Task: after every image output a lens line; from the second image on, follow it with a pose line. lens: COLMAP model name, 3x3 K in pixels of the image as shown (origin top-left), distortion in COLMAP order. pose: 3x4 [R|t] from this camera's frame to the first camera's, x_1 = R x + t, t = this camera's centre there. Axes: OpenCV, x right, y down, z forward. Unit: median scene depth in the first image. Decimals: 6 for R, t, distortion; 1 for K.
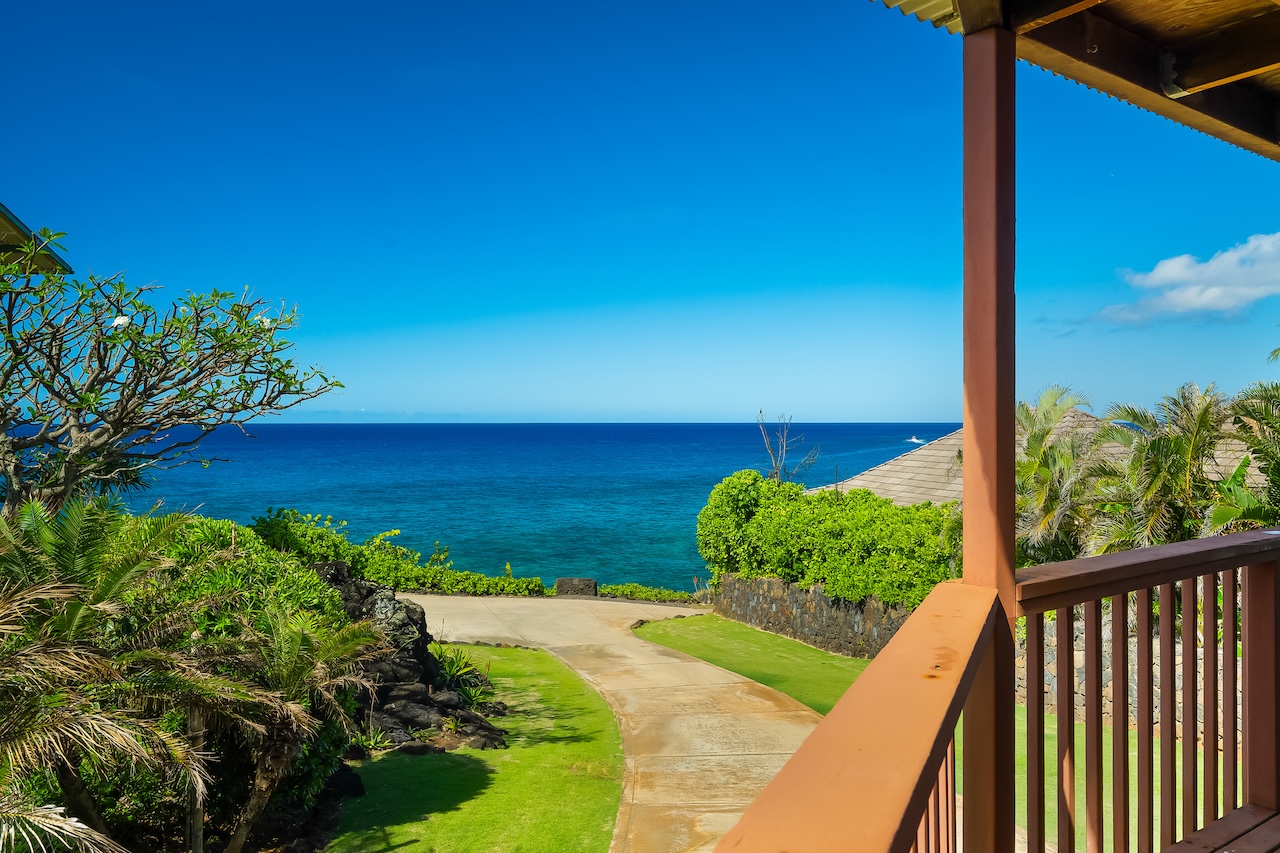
lens RADIAL K [[934.0, 0, 636.1], [0, 934.0, 428.1], [0, 0, 1]] dist [0.008044, 0.000174]
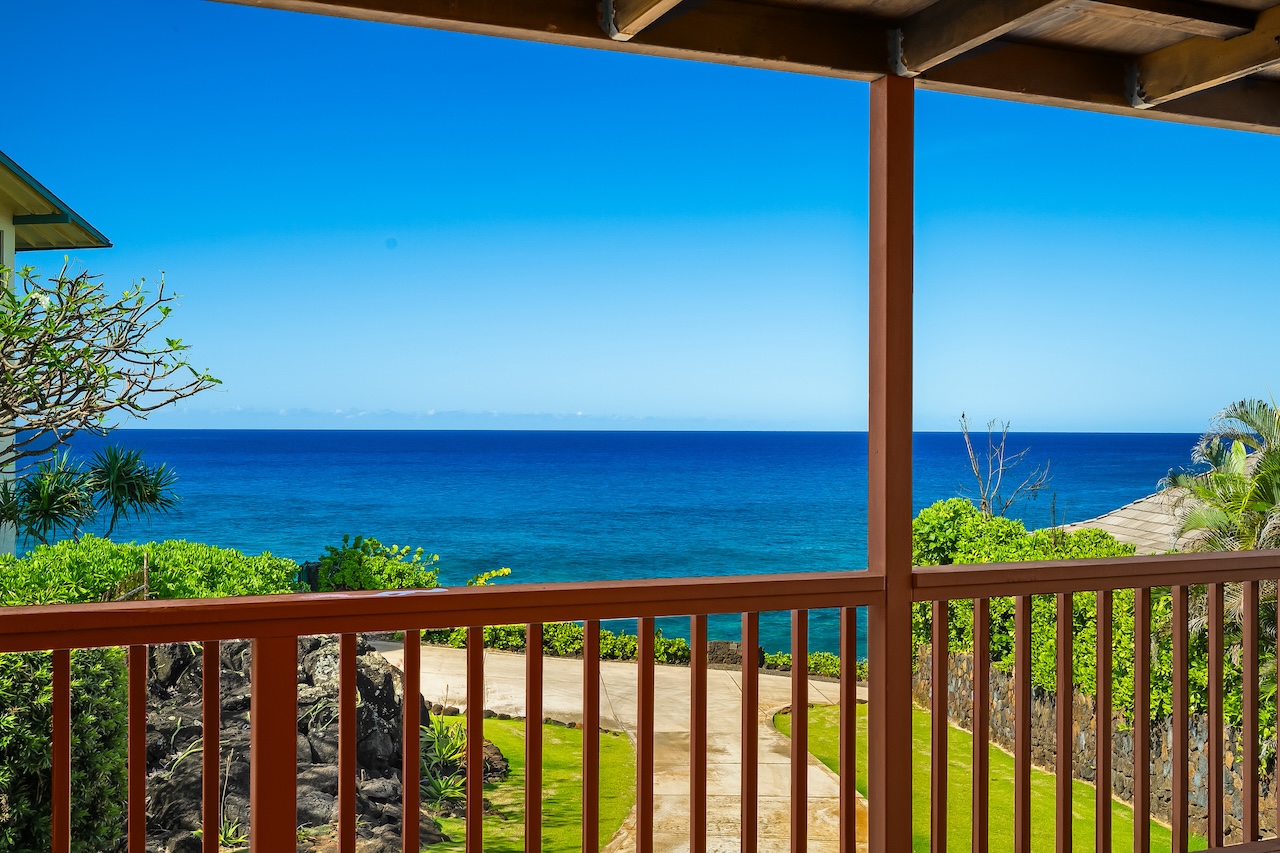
lens RADIAL K [[1259.3, 0, 640.5], [0, 1259.3, 438.7], [0, 0, 1]] dist [0.036983, 0.000000]
pose [[0.972899, 0.006814, -0.231132, 0.116369], [-0.006688, 0.999977, 0.001328, -0.000265], [0.231135, 0.000254, 0.972922, 0.018747]]
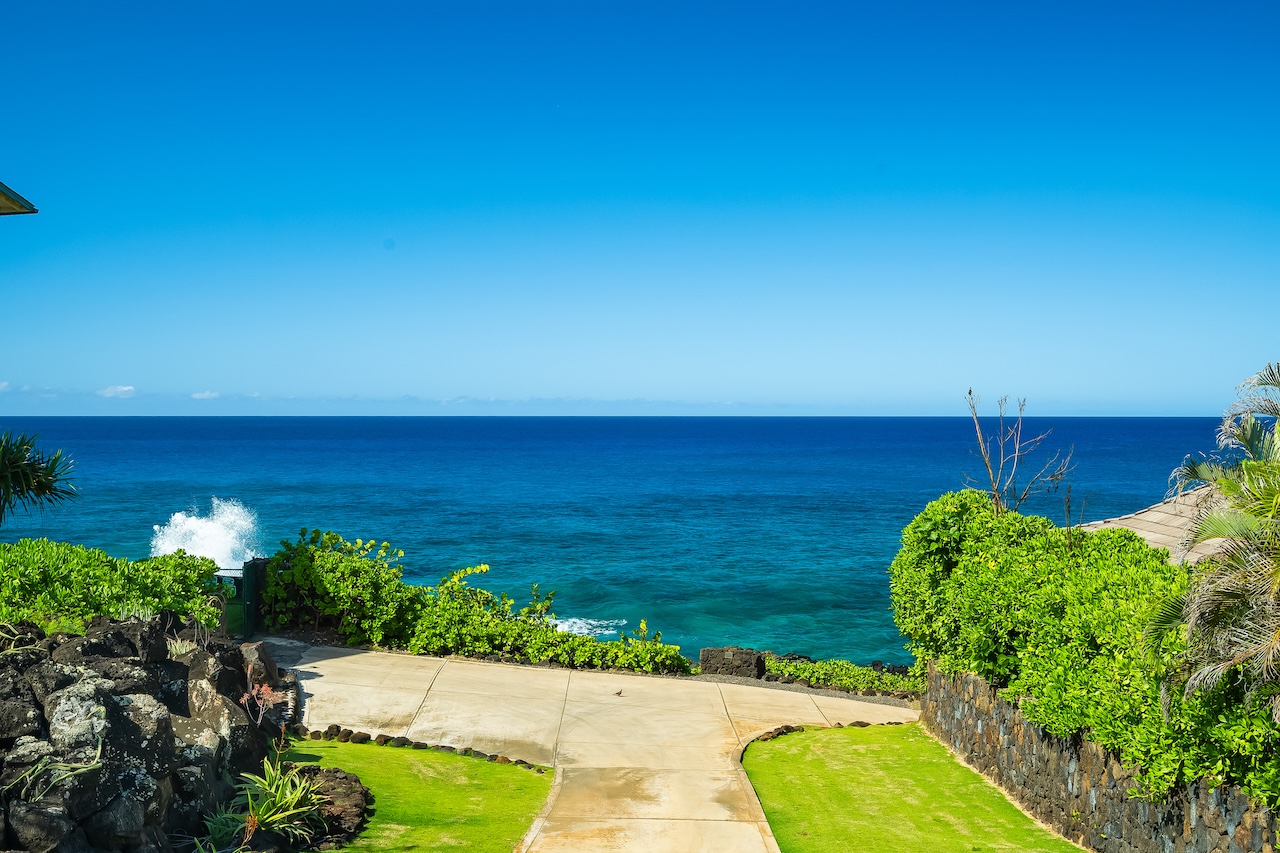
lens RADIAL K [[1259.3, 0, 631.6], [0, 1259.3, 419.1], [0, 0, 1]] dist [0.036983, 0.000000]
pose [[0.955615, 0.003327, -0.294598, 0.163528], [-0.004436, 0.999985, -0.003097, 0.002358], [0.294584, 0.004266, 0.955616, 0.166737]]
